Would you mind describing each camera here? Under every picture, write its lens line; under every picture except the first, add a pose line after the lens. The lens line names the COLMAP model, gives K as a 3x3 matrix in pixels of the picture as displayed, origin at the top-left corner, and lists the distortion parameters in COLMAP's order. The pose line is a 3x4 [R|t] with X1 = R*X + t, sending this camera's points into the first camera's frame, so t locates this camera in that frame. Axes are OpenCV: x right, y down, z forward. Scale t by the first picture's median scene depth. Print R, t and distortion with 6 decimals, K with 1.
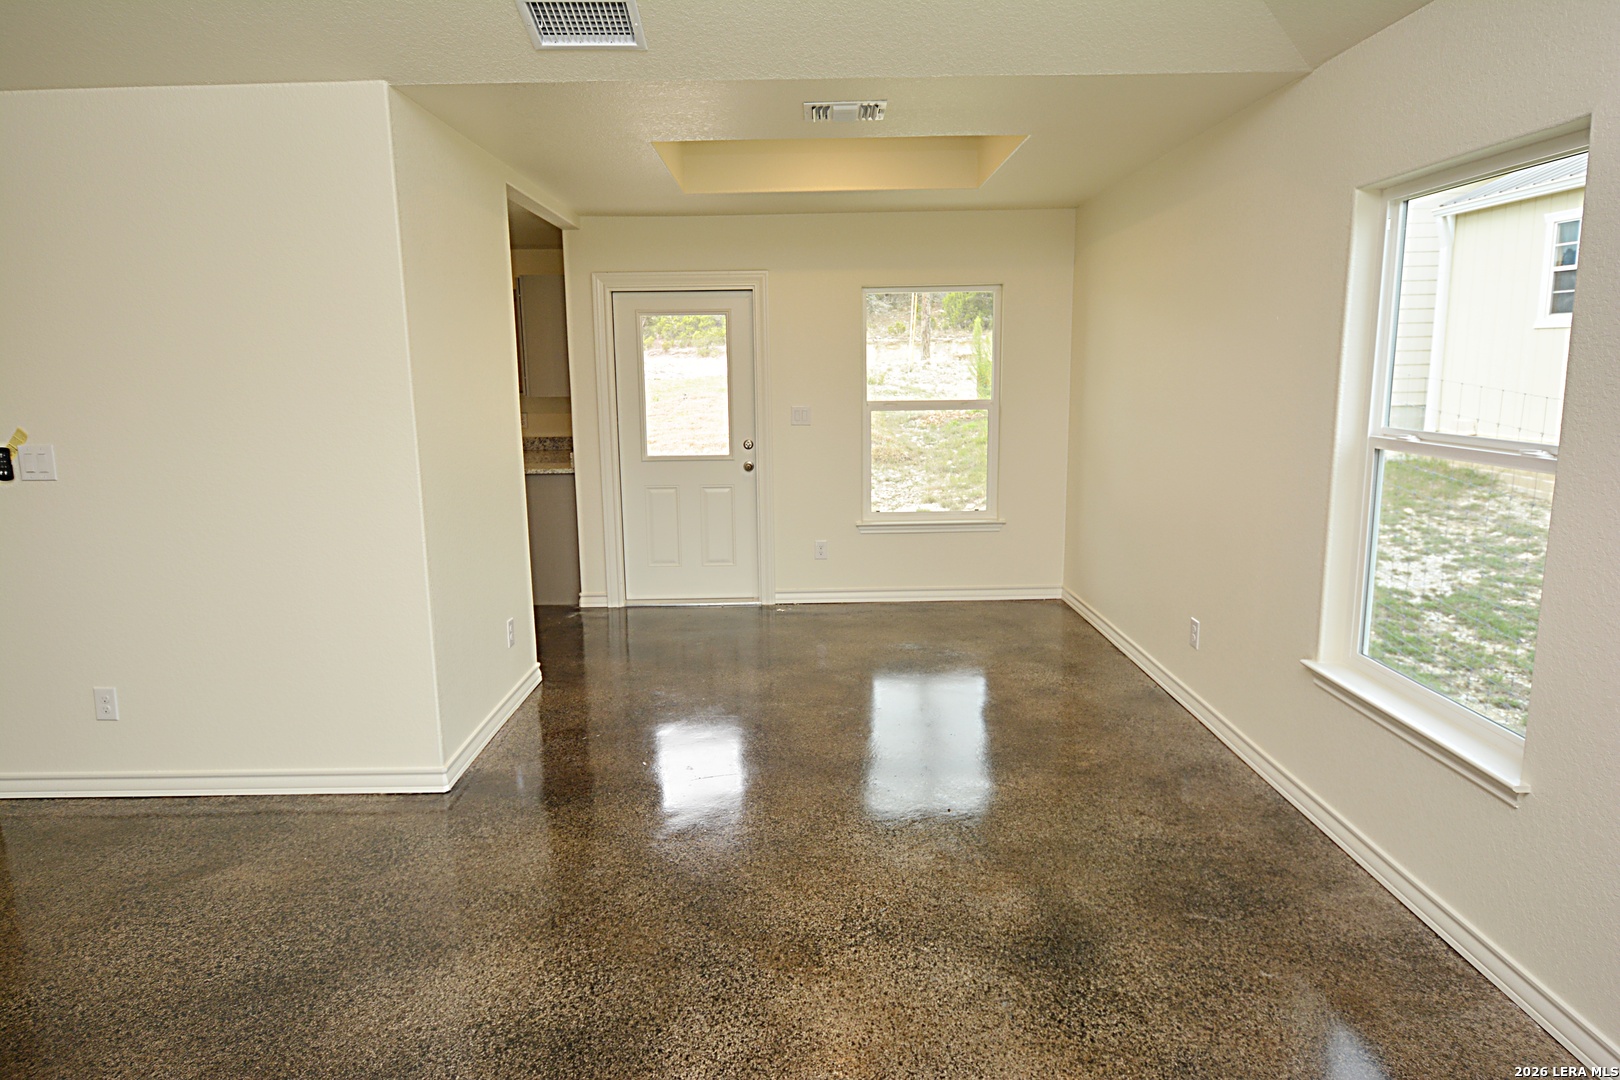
lens RADIAL K [[962.8, 0, 807.6], [0, 962.8, 536.9], [0, 0, 1]] dist [-0.000654, 0.000020]
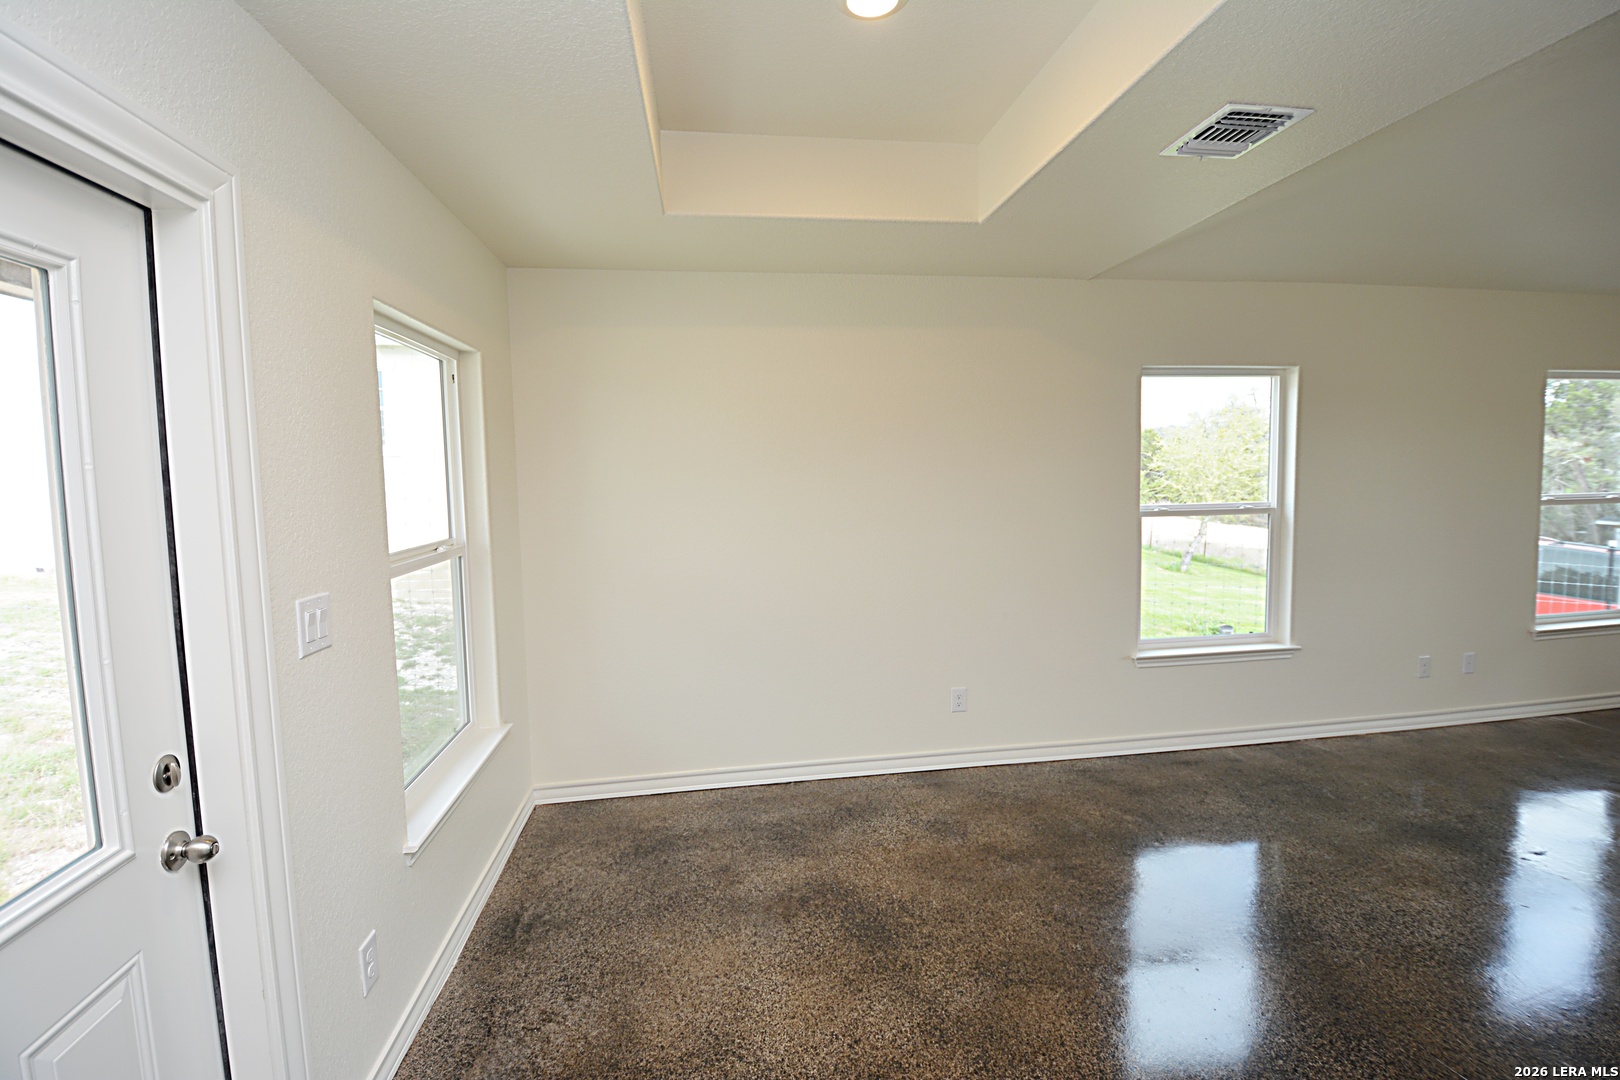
lens RADIAL K [[711.0, 0, 809.7], [0, 711.0, 519.4], [0, 0, 1]] dist [0.000907, -0.019041]
pose [[-0.133961, -0.056395, 0.989381, -0.501529], [0.195566, 0.977241, 0.082182, -0.266059], [-0.971498, 0.204498, -0.119883, 1.496105]]
